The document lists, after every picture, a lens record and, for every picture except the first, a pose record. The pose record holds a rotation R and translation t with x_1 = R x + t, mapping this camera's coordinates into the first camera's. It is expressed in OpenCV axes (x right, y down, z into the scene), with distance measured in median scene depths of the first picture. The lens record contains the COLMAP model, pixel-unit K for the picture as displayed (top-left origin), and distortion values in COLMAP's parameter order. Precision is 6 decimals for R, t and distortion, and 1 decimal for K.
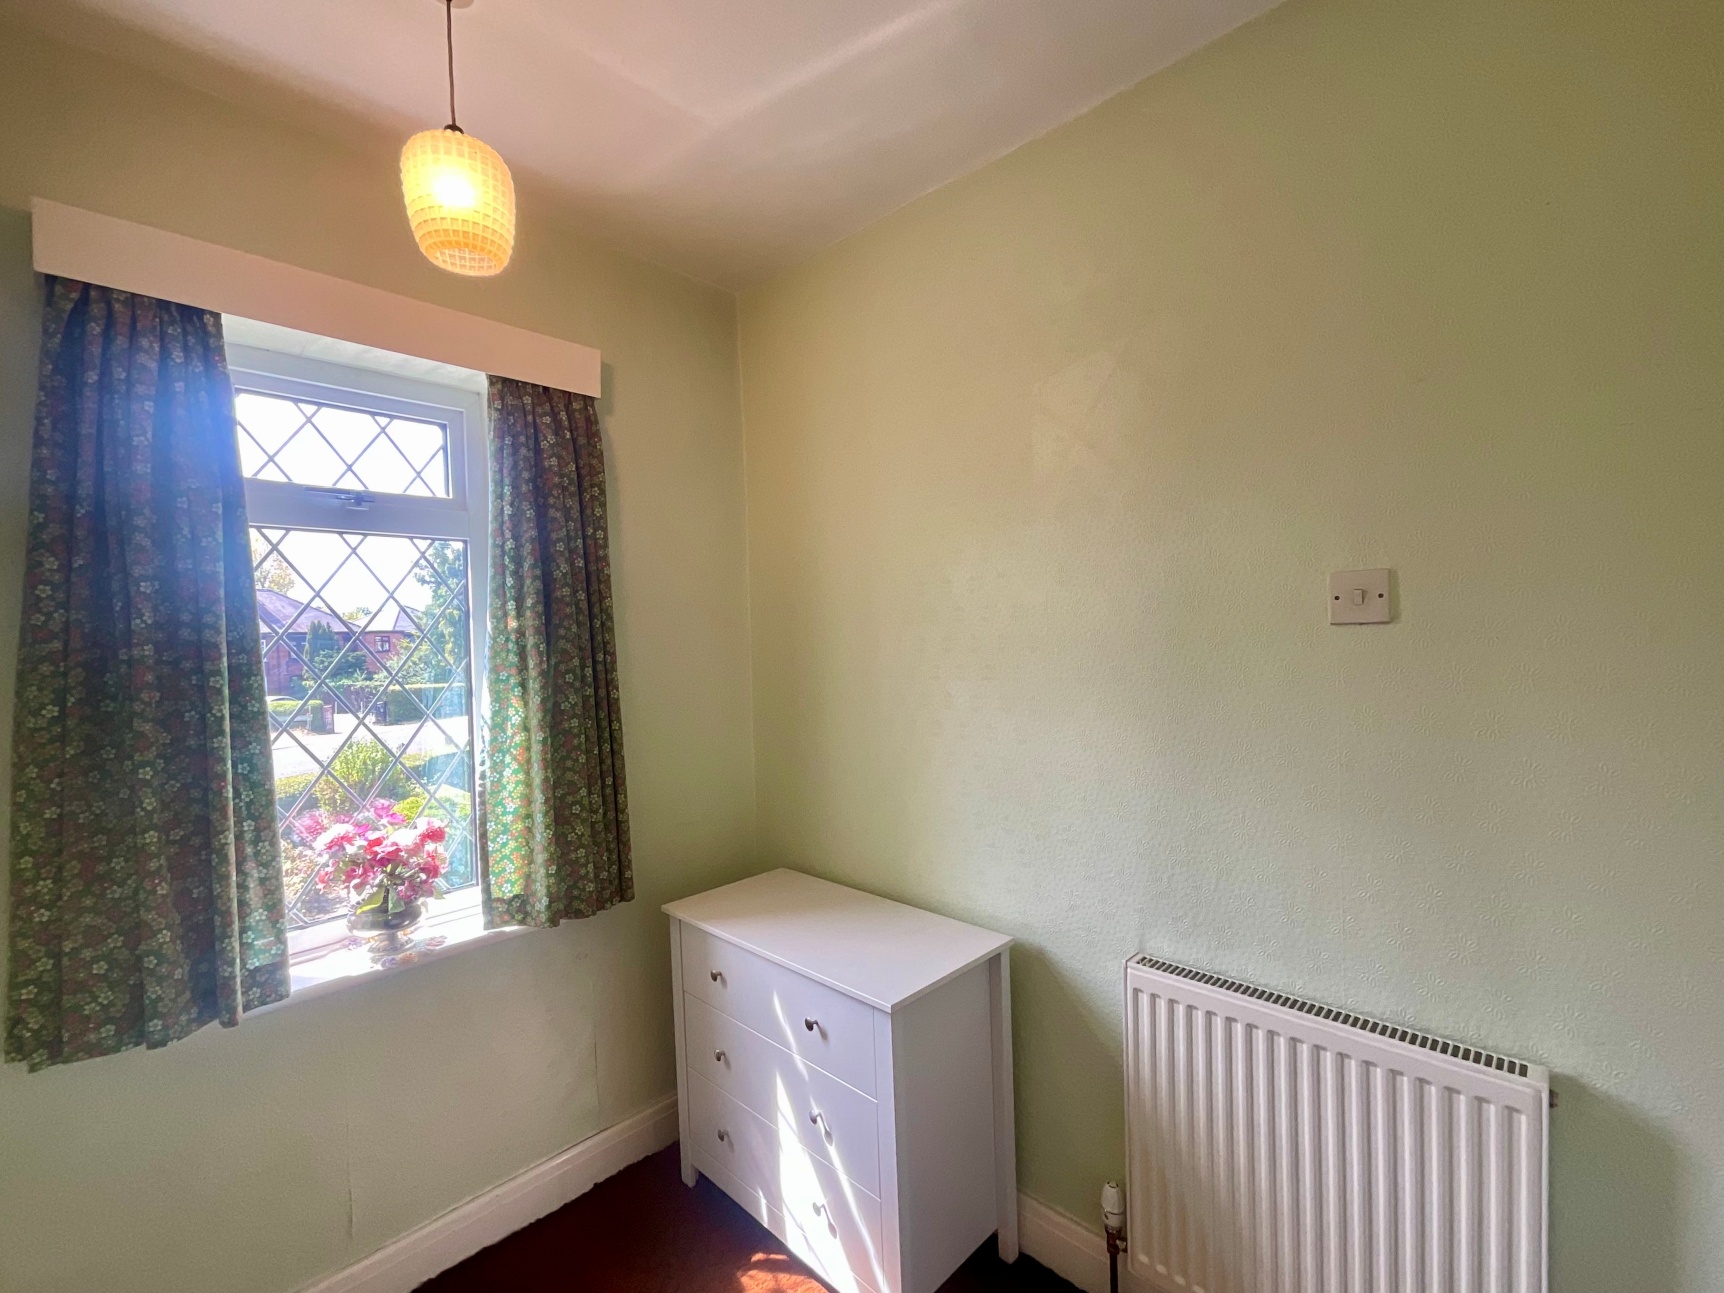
lens RADIAL K [[700.8, 0, 861.3], [0, 700.8, 649.7], [0, 0, 1]] dist [-0.001049, -0.000353]
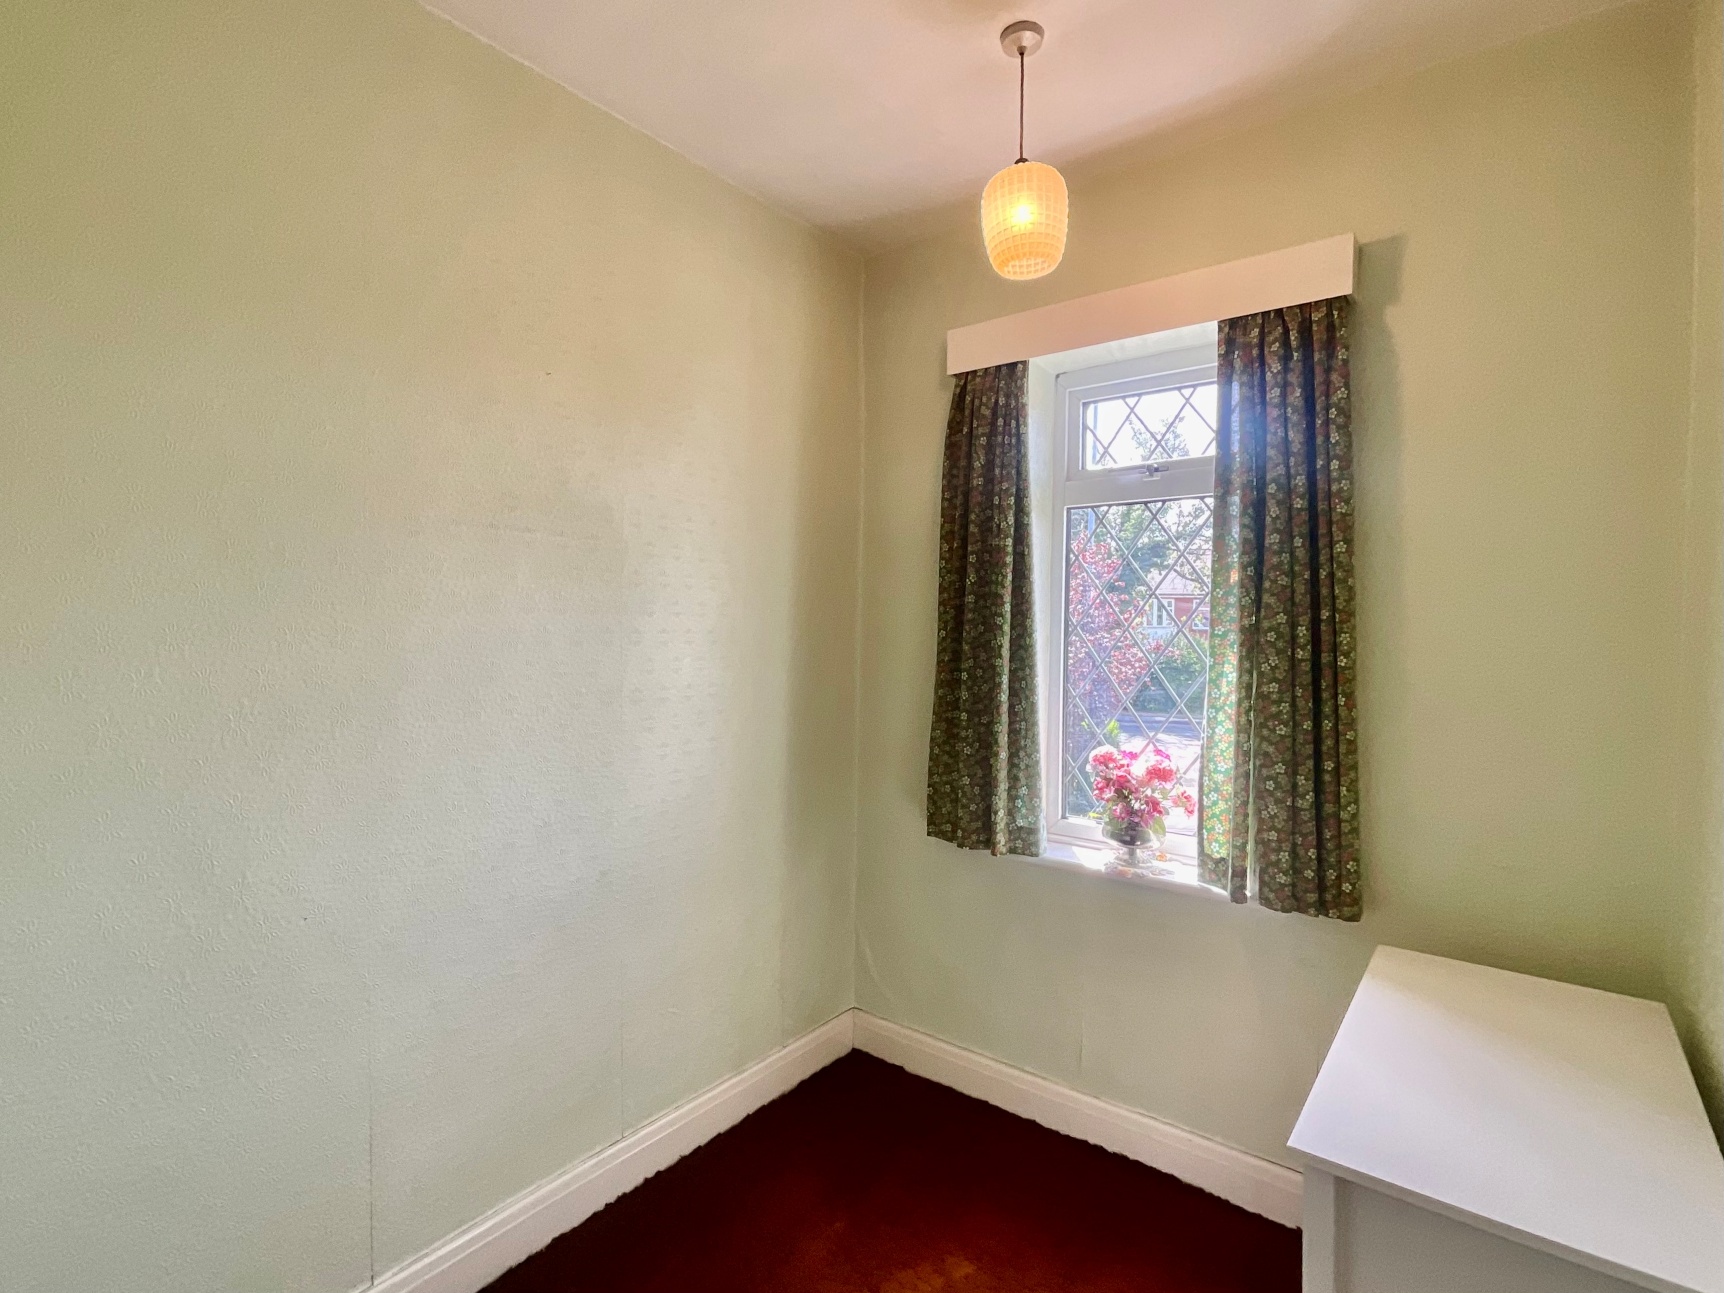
lens RADIAL K [[754.1, 0, 854.0], [0, 754.1, 642.3], [0, 0, 1]] dist [-0.003900, -0.000018]
pose [[0.175872, 0.058896, -0.982650, 0.425527], [-0.024768, 0.998157, 0.055393, 0.008109], [0.984101, 0.014596, 0.177007, 0.313342]]
